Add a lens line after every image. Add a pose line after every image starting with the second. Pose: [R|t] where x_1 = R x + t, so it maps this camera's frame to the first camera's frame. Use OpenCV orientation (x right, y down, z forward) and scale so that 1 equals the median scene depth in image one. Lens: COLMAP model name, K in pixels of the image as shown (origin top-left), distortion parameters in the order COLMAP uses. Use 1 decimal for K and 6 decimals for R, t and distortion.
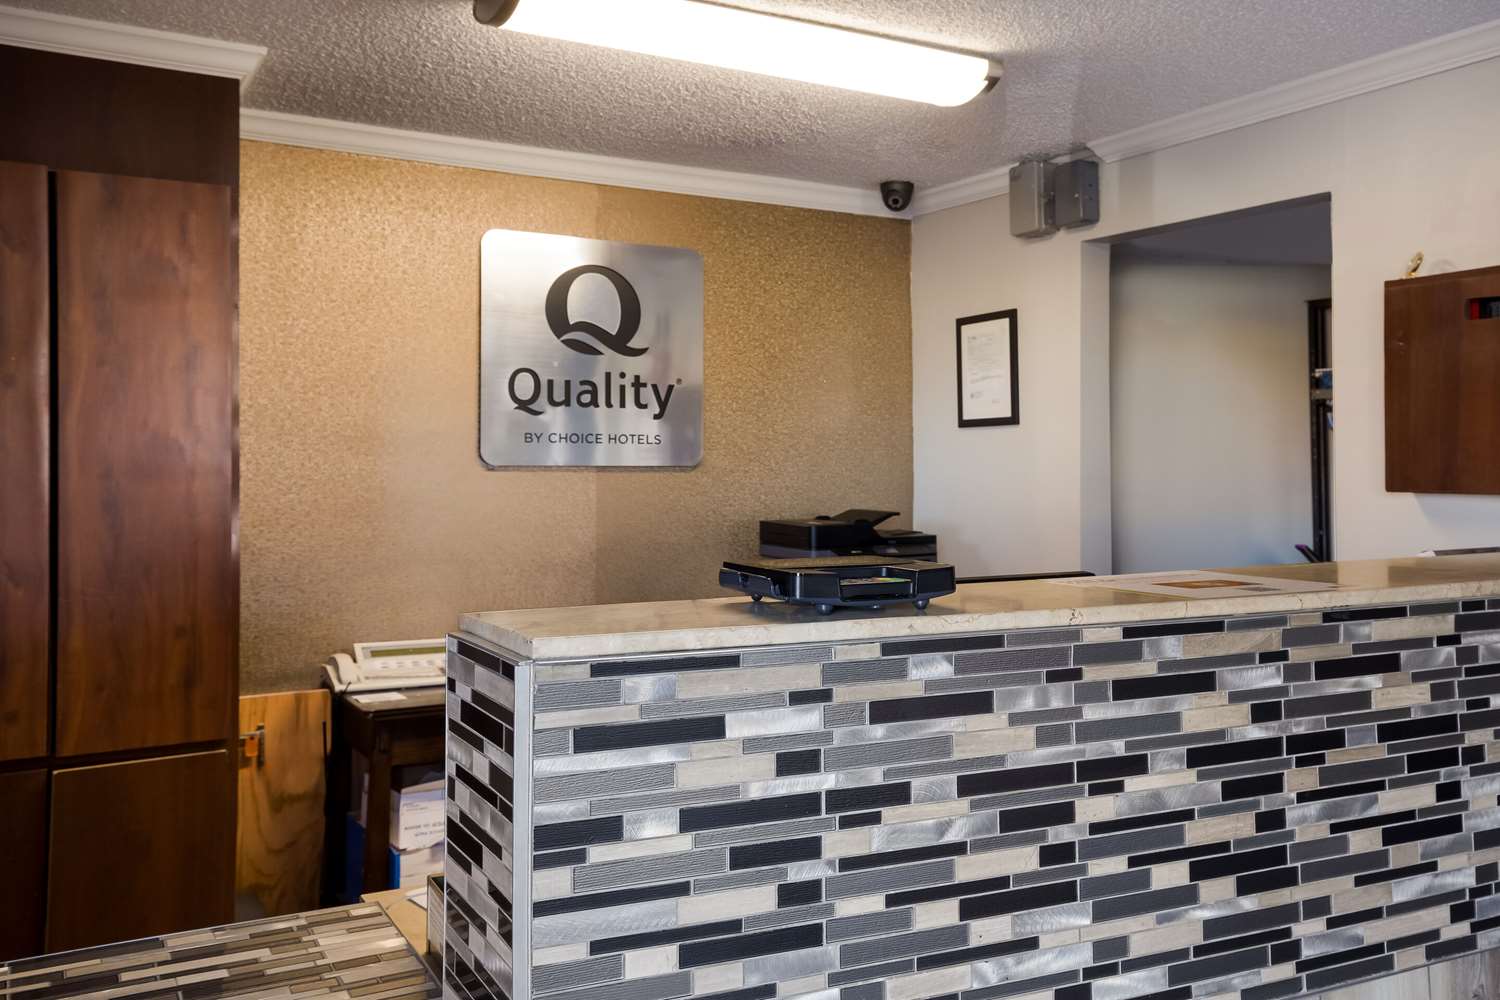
lens RADIAL K [[1249.8, 0, 786.2], [0, 1249.8, 441.1], [0, 0, 1]] dist [0.062154, -0.005683]
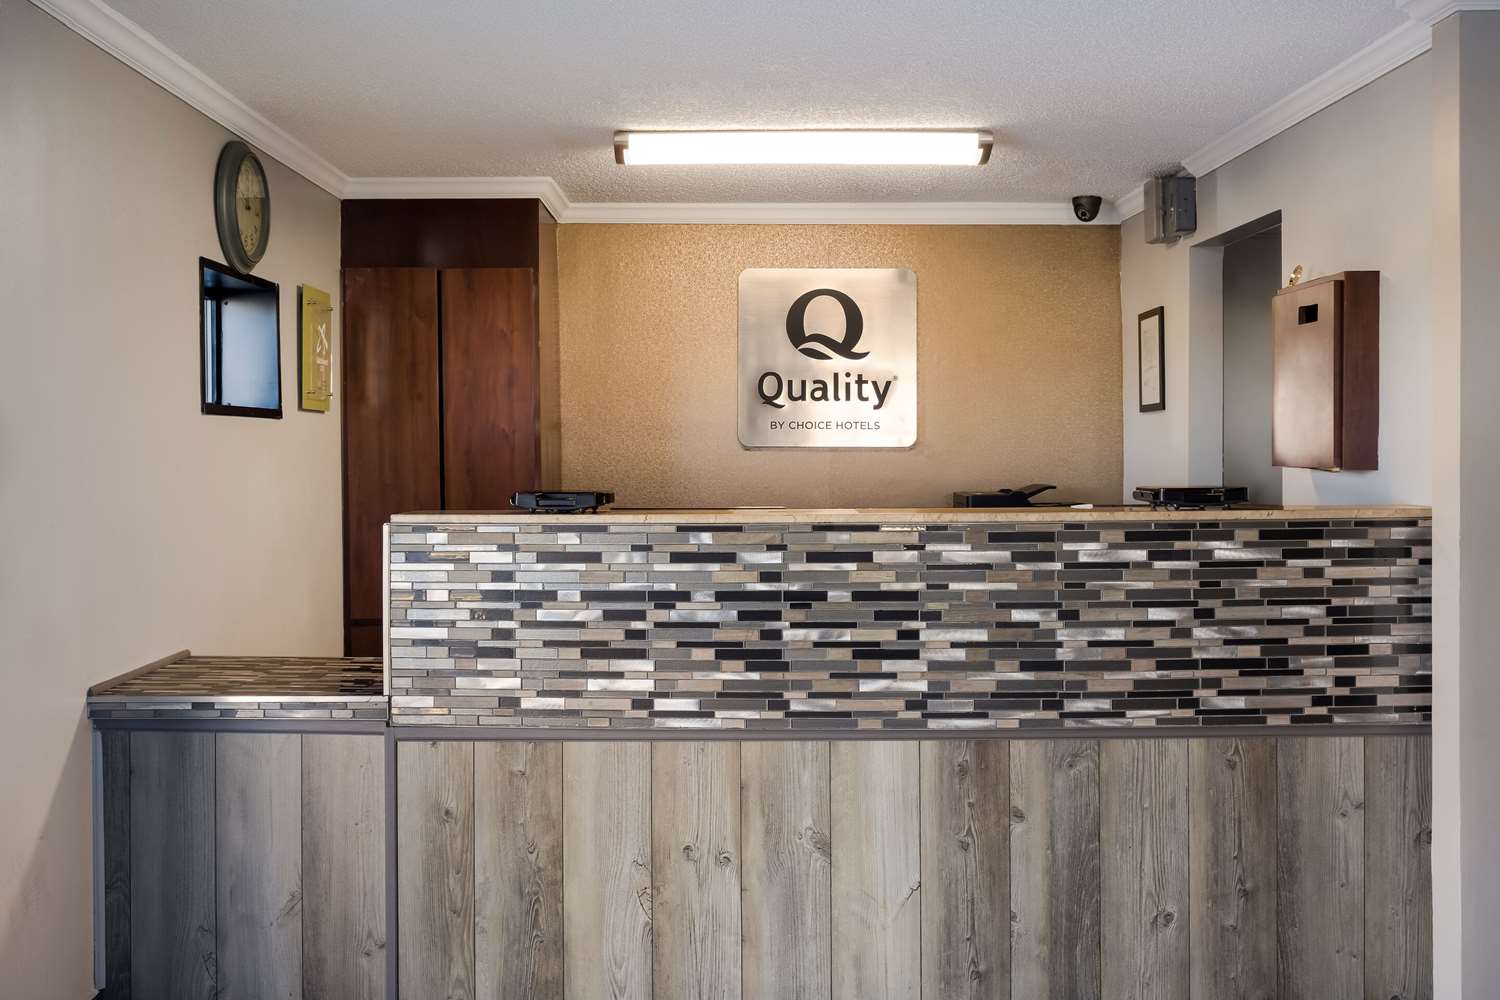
lens RADIAL K [[1442.1, 0, 728.8], [0, 1442.1, 446.7], [0, 0, 1]] dist [-0.000493, 0.000000]
pose [[0.855351, -0.000360, -0.518048, 1.299951], [0.009308, 0.999849, 0.014672, -0.006626], [0.517965, -0.017372, 0.855225, -0.759093]]
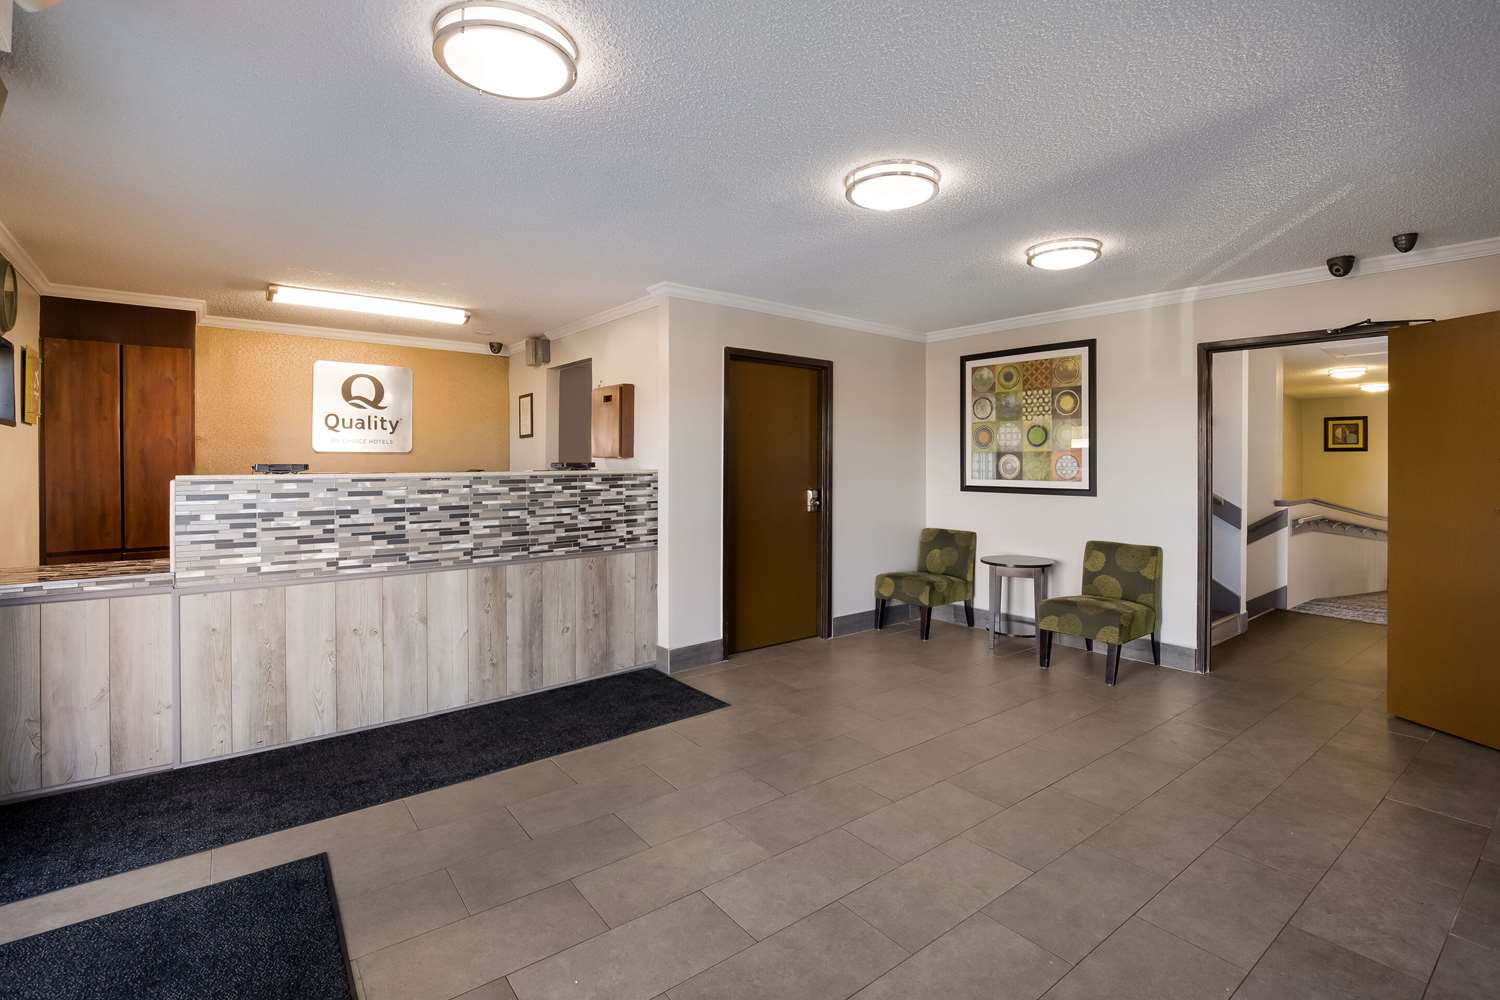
lens RADIAL K [[694.3, 0, 733.7], [0, 694.3, 457.1], [0, 0, 1]] dist [-0.009234, 0.000257]
pose [[0.993663, 0.002250, 0.112379, 1.102799], [-0.002860, 0.999982, 0.005267, 0.051073], [-0.112365, -0.005555, 0.993651, -1.241653]]
